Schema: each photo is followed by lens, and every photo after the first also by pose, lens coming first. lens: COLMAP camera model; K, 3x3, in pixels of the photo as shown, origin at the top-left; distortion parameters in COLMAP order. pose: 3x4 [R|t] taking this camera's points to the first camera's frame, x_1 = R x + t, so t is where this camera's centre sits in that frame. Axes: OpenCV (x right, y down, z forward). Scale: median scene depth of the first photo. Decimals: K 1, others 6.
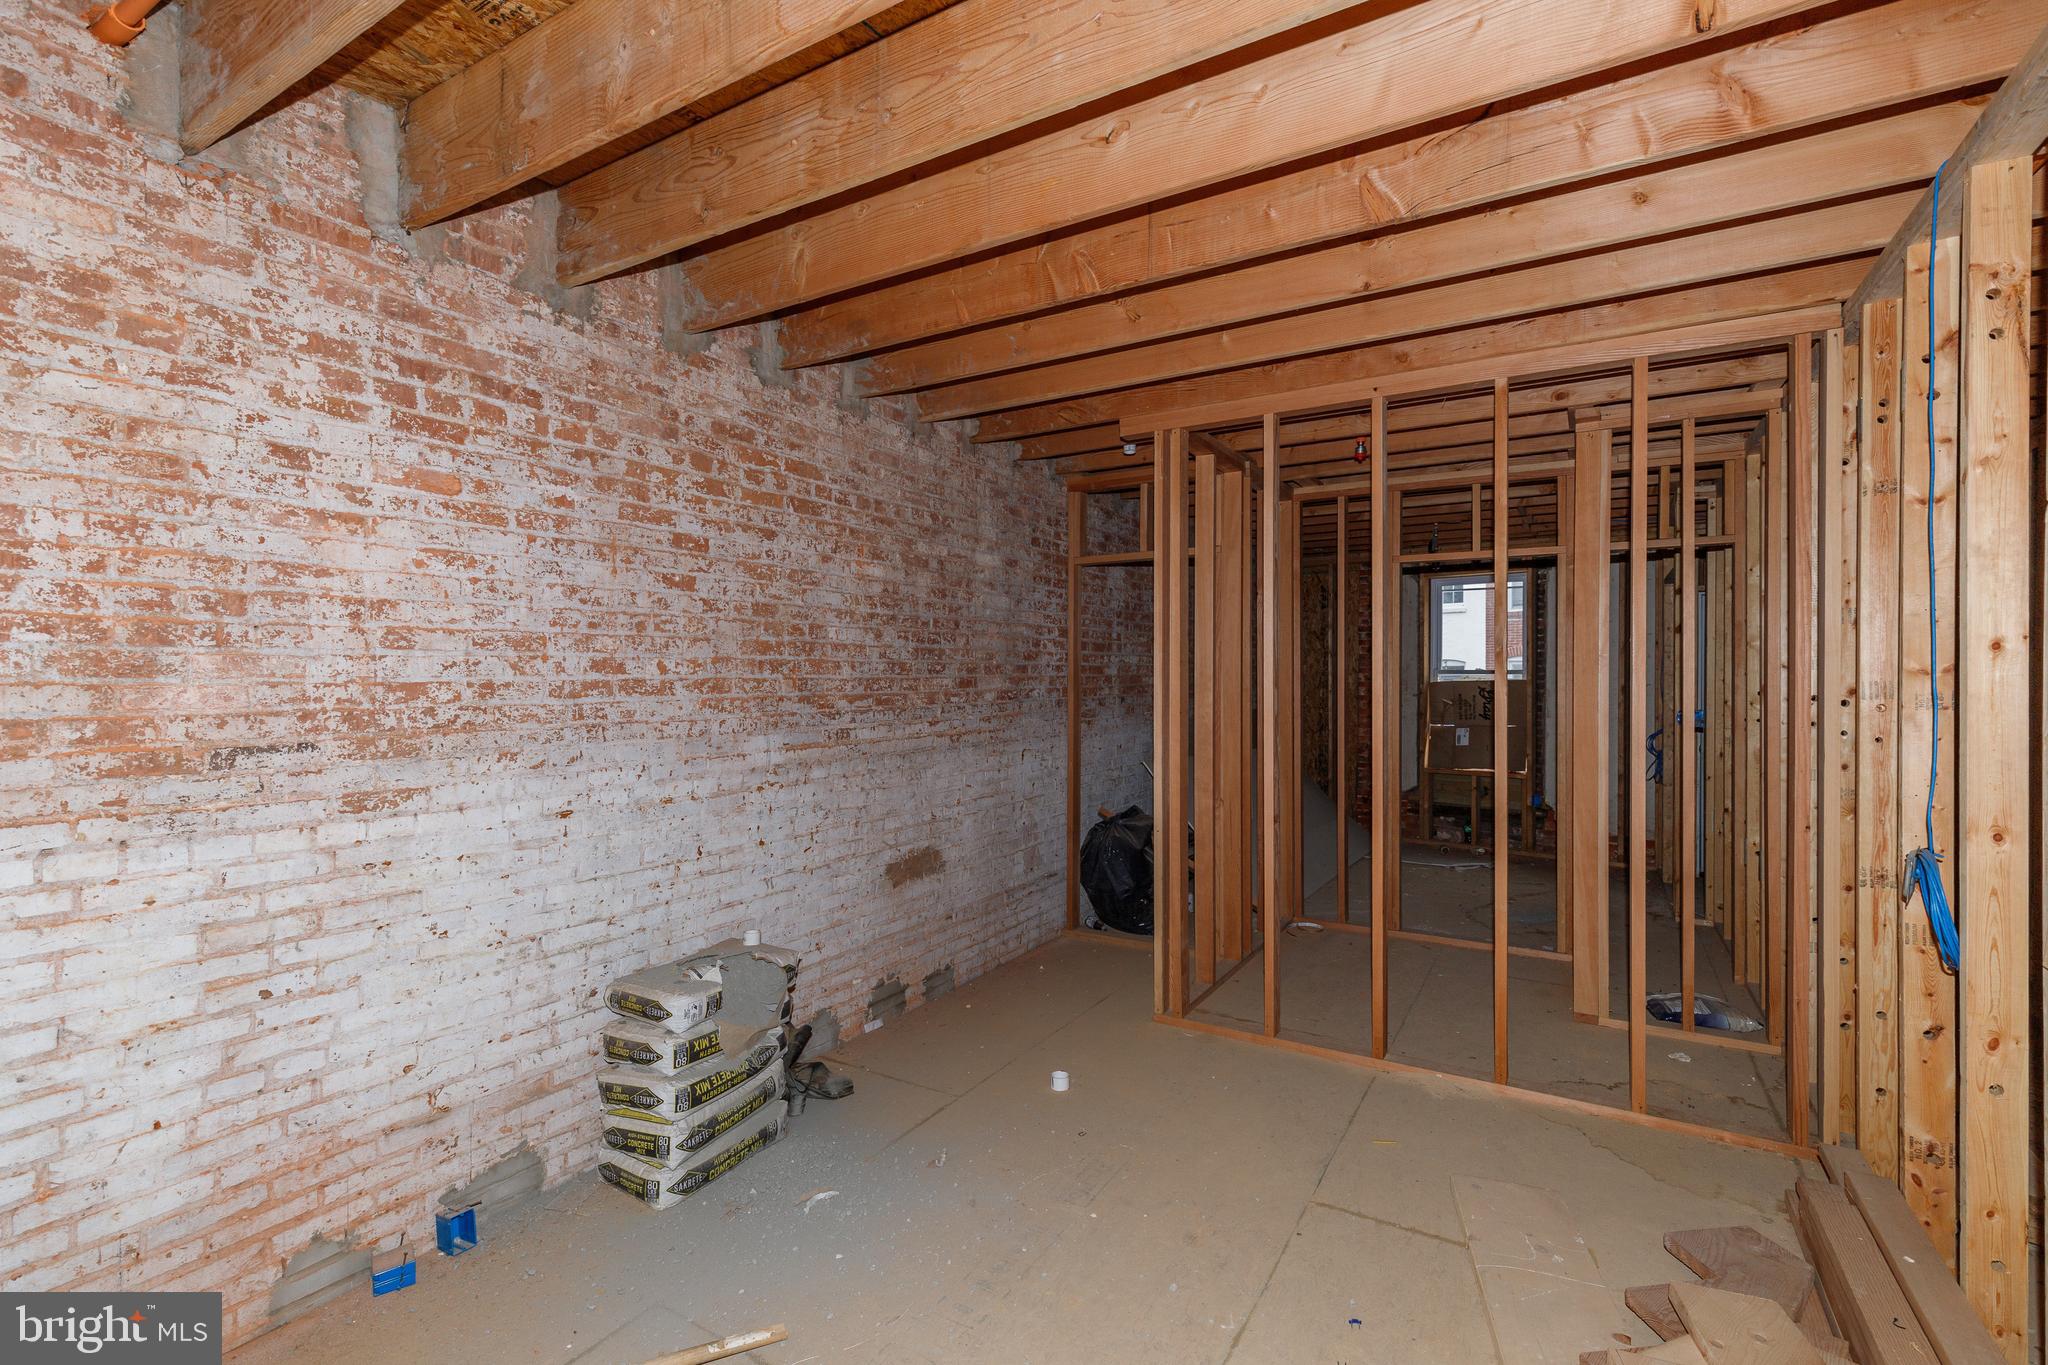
lens RADIAL K [[926.2, 0, 1026.8], [0, 926.2, 681.8], [0, 0, 1]] dist [-0.002388, -0.000070]
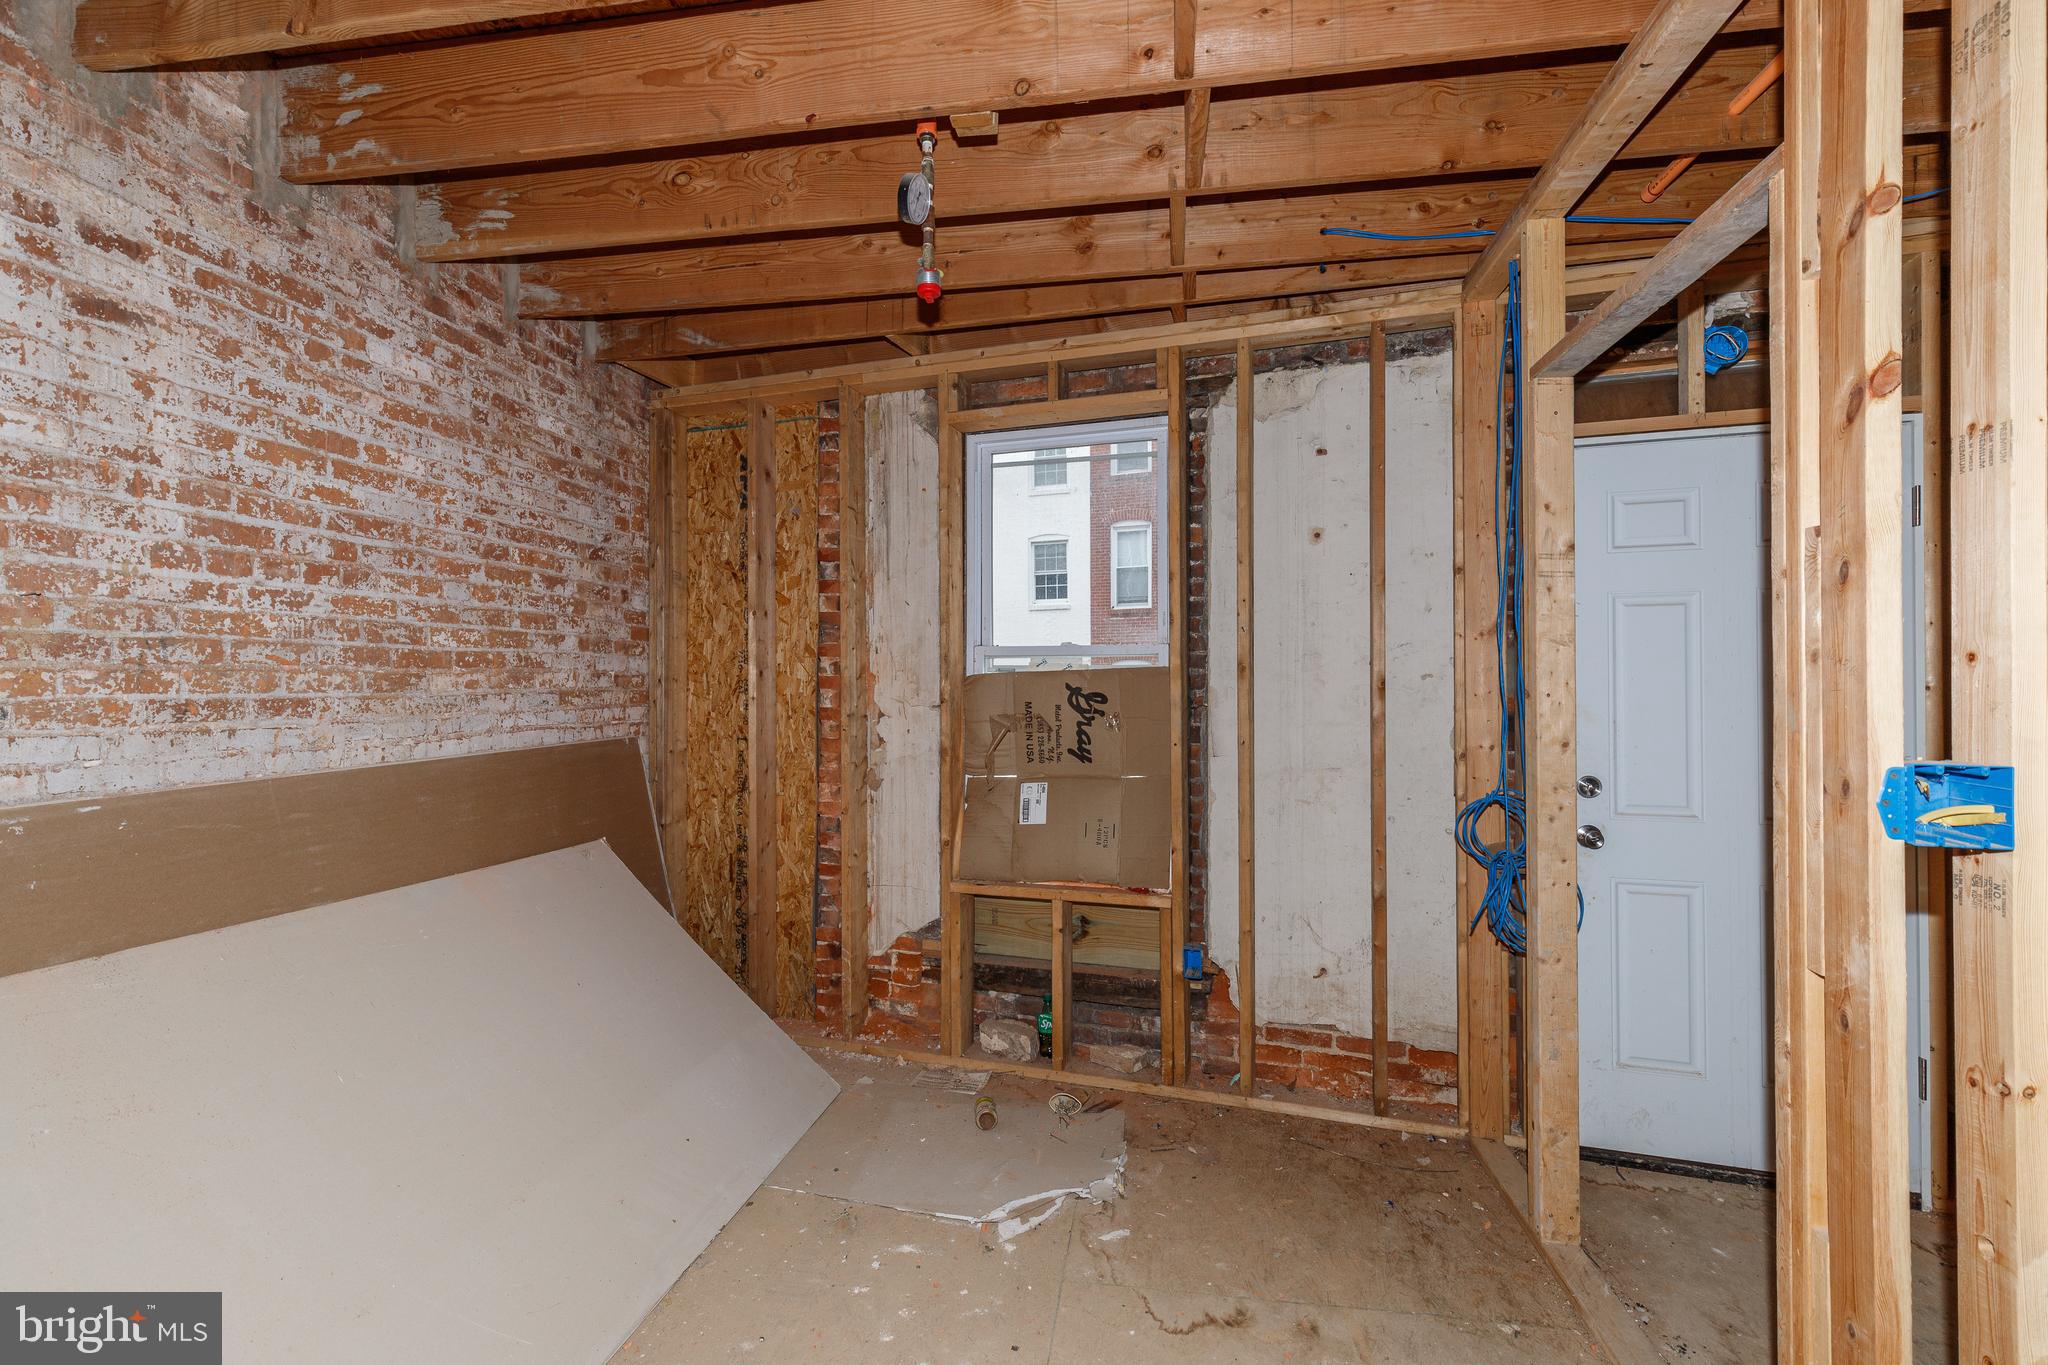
lens RADIAL K [[926.2, 0, 1022.4], [0, 926.2, 686.7], [0, 0, 1]] dist [-0.002388, -0.000070]
pose [[0.930913, -0.004056, 0.365218, 0.313426], [0.007091, 0.999951, -0.006970, 0.008760], [-0.365172, 0.009078, 0.930896, 0.610902]]
